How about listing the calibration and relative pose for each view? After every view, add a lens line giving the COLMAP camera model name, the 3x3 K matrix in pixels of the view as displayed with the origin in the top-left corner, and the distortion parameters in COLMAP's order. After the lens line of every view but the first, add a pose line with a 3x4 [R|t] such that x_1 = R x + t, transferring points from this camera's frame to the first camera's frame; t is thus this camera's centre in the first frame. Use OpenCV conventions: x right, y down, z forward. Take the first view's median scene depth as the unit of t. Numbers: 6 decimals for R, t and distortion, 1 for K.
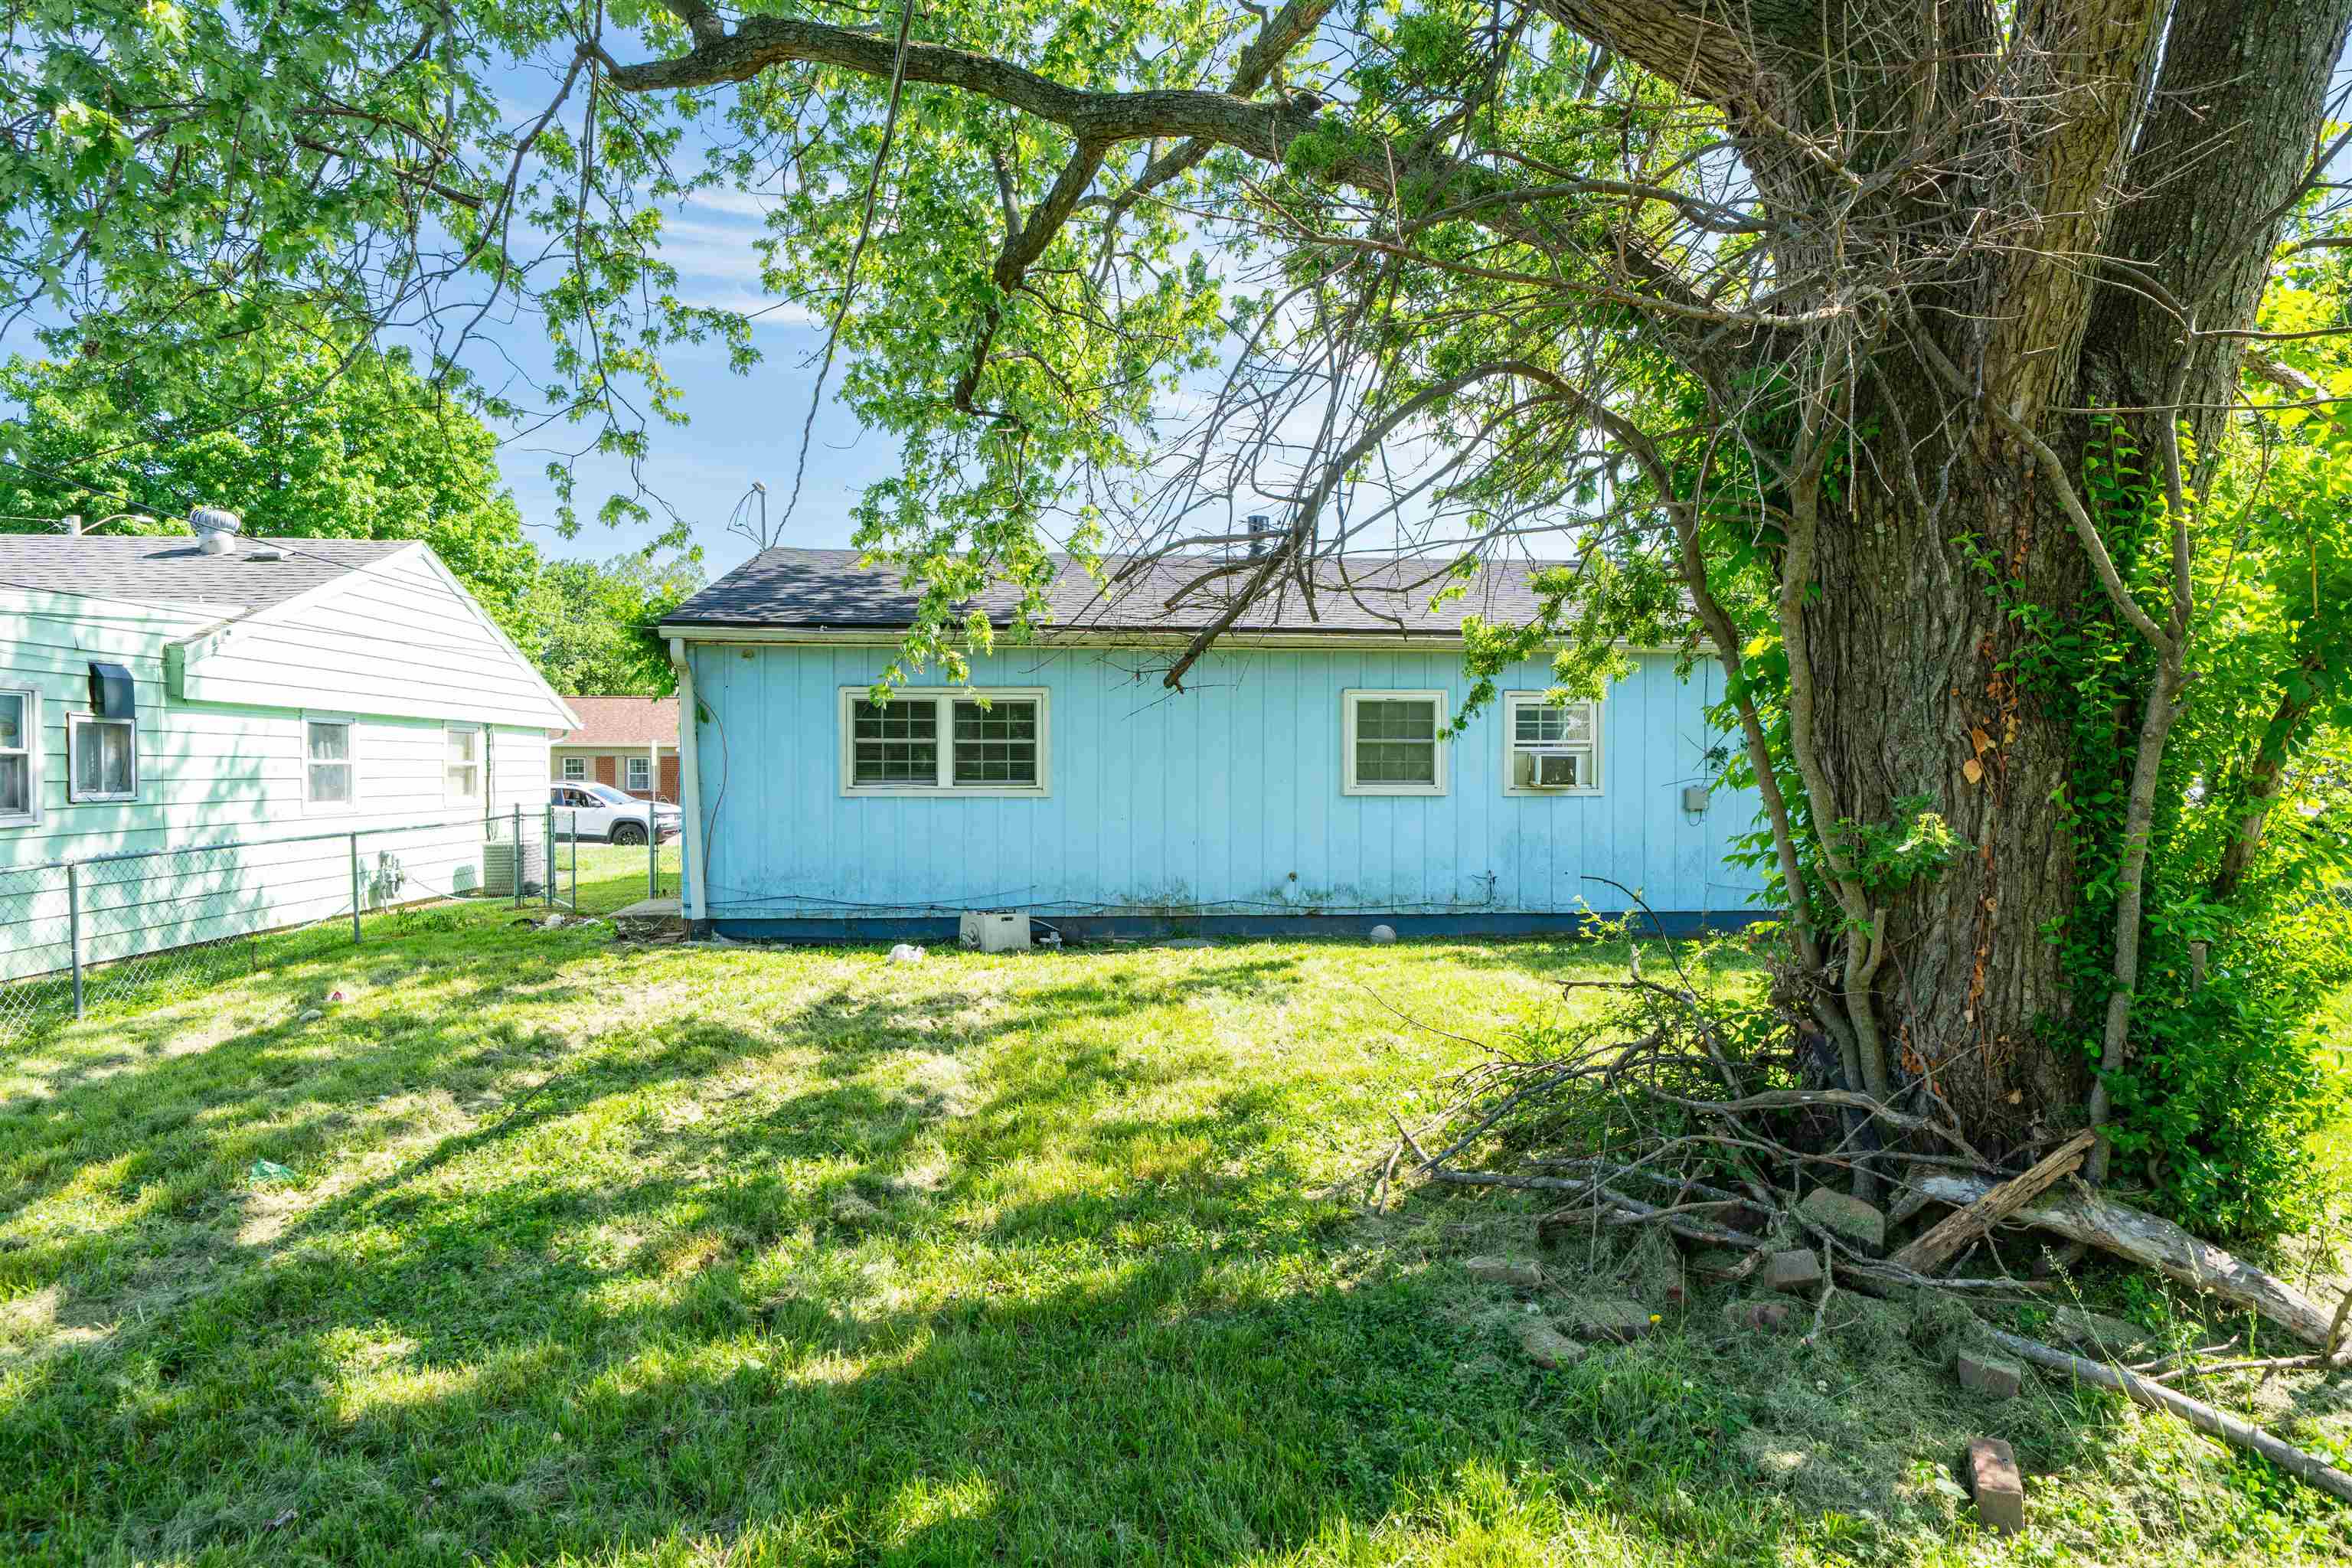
lens RADIAL K [[1257.6, 0, 1190.9], [0, 1257.6, 796.0], [0, 0, 1]] dist [0.001518, -0.000269]
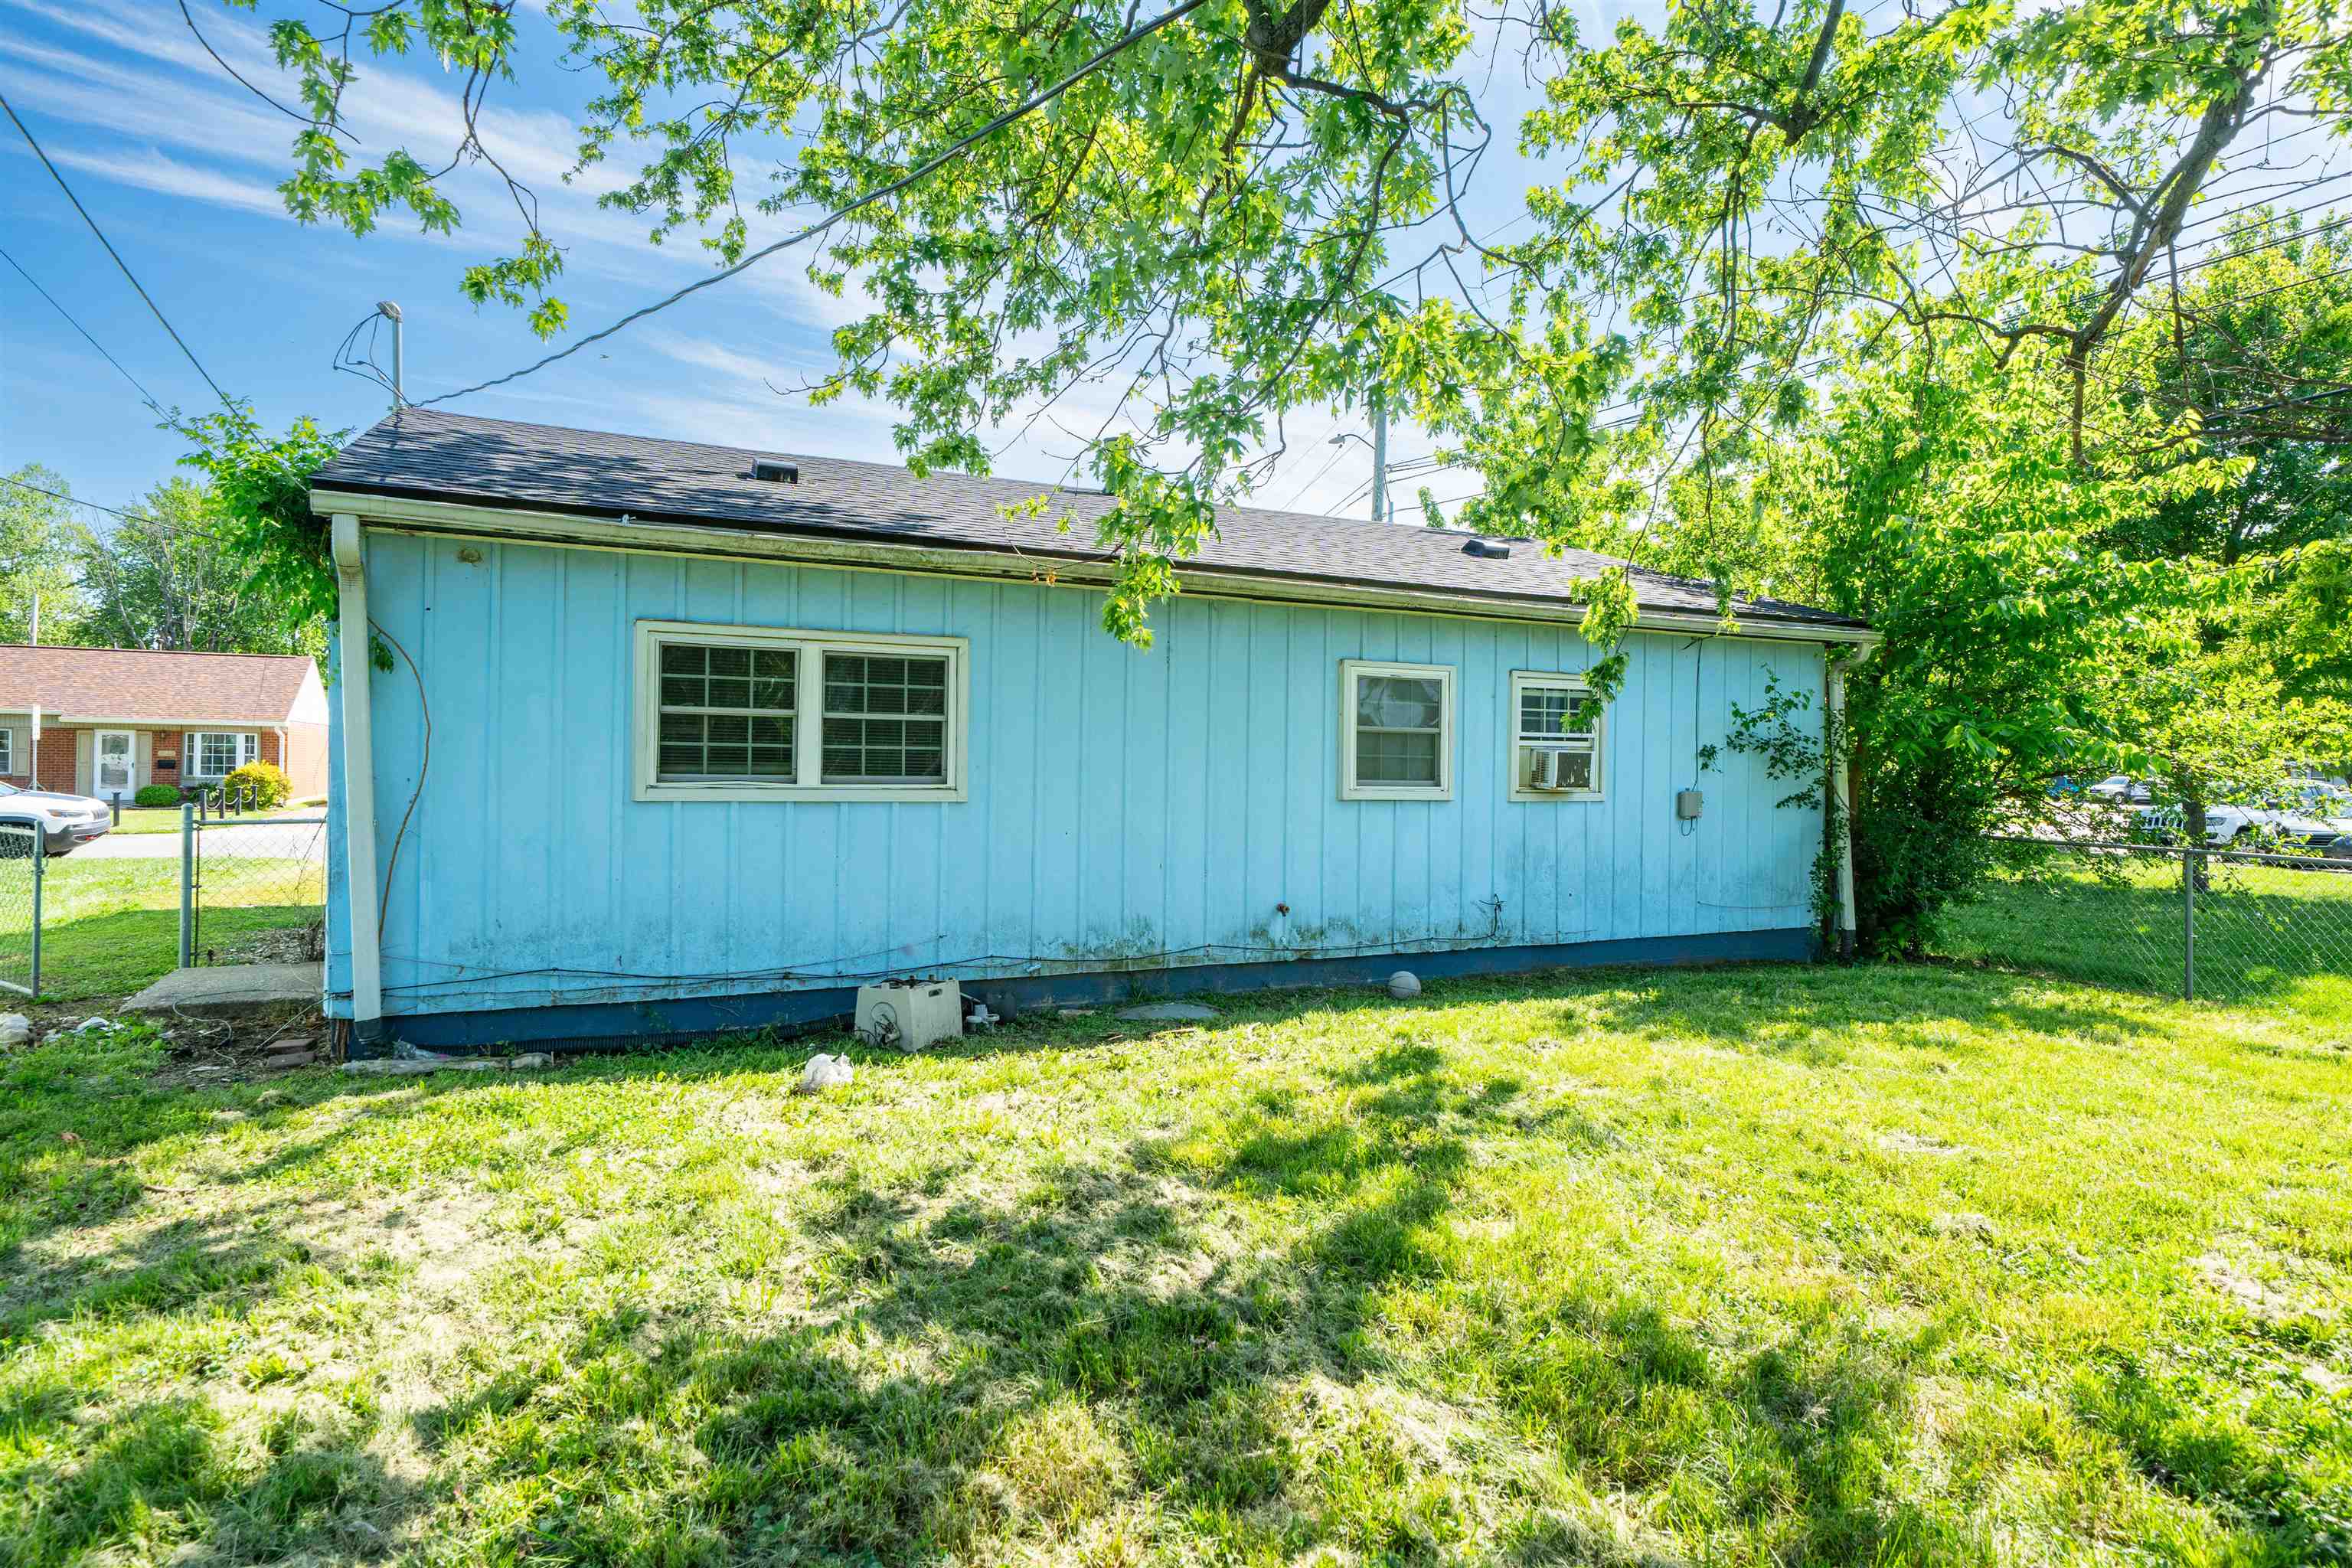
lens RADIAL K [[1257.6, 0, 1161.2], [0, 1257.6, 764.4], [0, 0, 1]] dist [0.001518, -0.000269]
pose [[0.935463, 0.012264, 0.353213, -0.252889], [-0.006468, 0.999824, -0.017586, -0.007936], [-0.353366, 0.014166, 0.935378, 0.337795]]
